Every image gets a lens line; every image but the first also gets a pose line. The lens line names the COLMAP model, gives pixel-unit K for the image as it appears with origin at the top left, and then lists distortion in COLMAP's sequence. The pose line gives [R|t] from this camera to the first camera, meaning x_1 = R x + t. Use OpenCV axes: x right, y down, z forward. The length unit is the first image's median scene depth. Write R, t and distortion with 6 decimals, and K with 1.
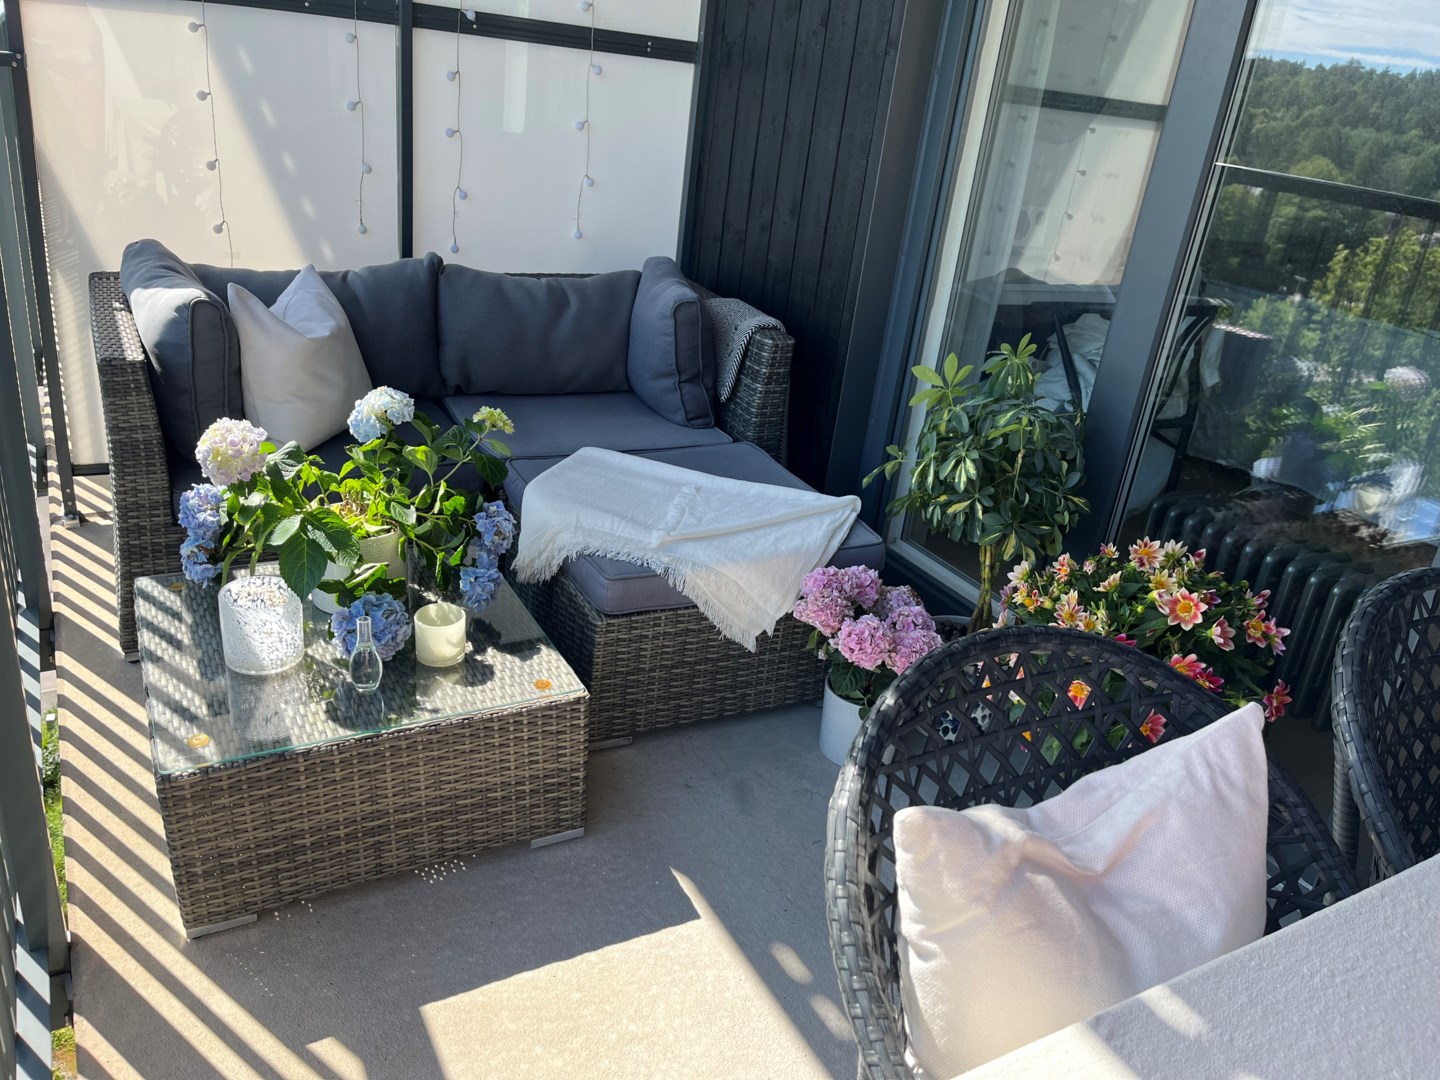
lens RADIAL K [[1097.1, 0, 720.0], [0, 1097.1, 540.0], [0, 0, 1]] dist [0.004639, -0.000502]
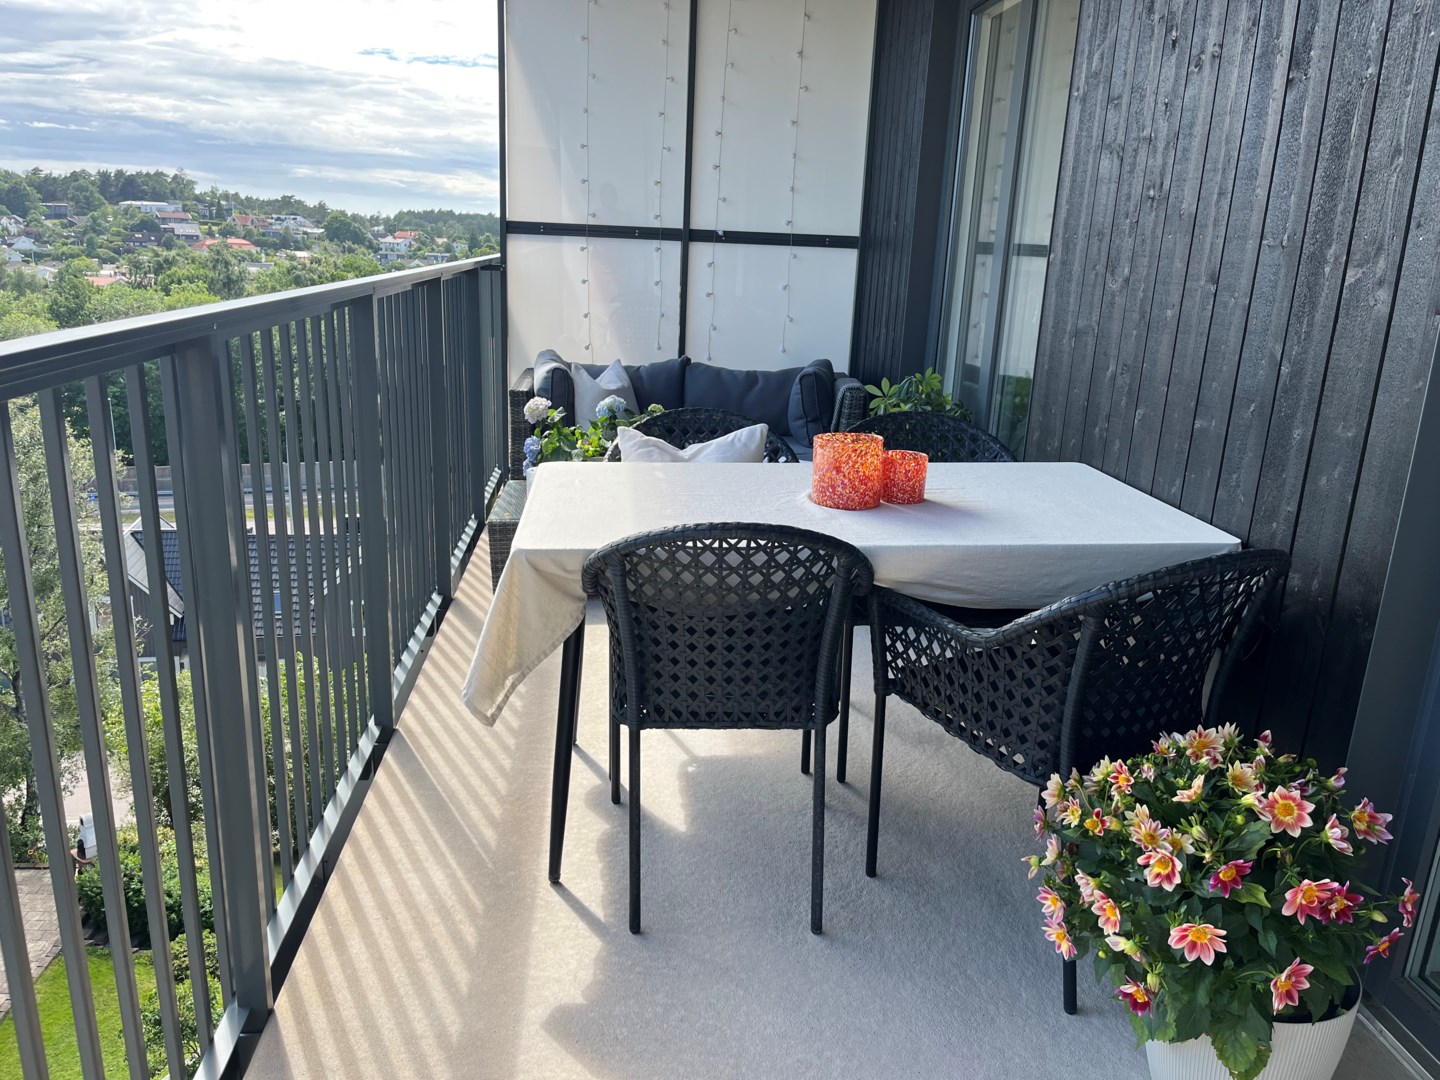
lens RADIAL K [[1062.7, 0, 720.0], [0, 1062.7, 540.0], [0, 0, 1]] dist [0.083848, -0.101130]
pose [[0.911895, 0.032342, -0.409148, 0.530676], [-0.102449, 0.983270, -0.150611, 0.305928], [0.397432, 0.179258, 0.899952, -0.534682]]
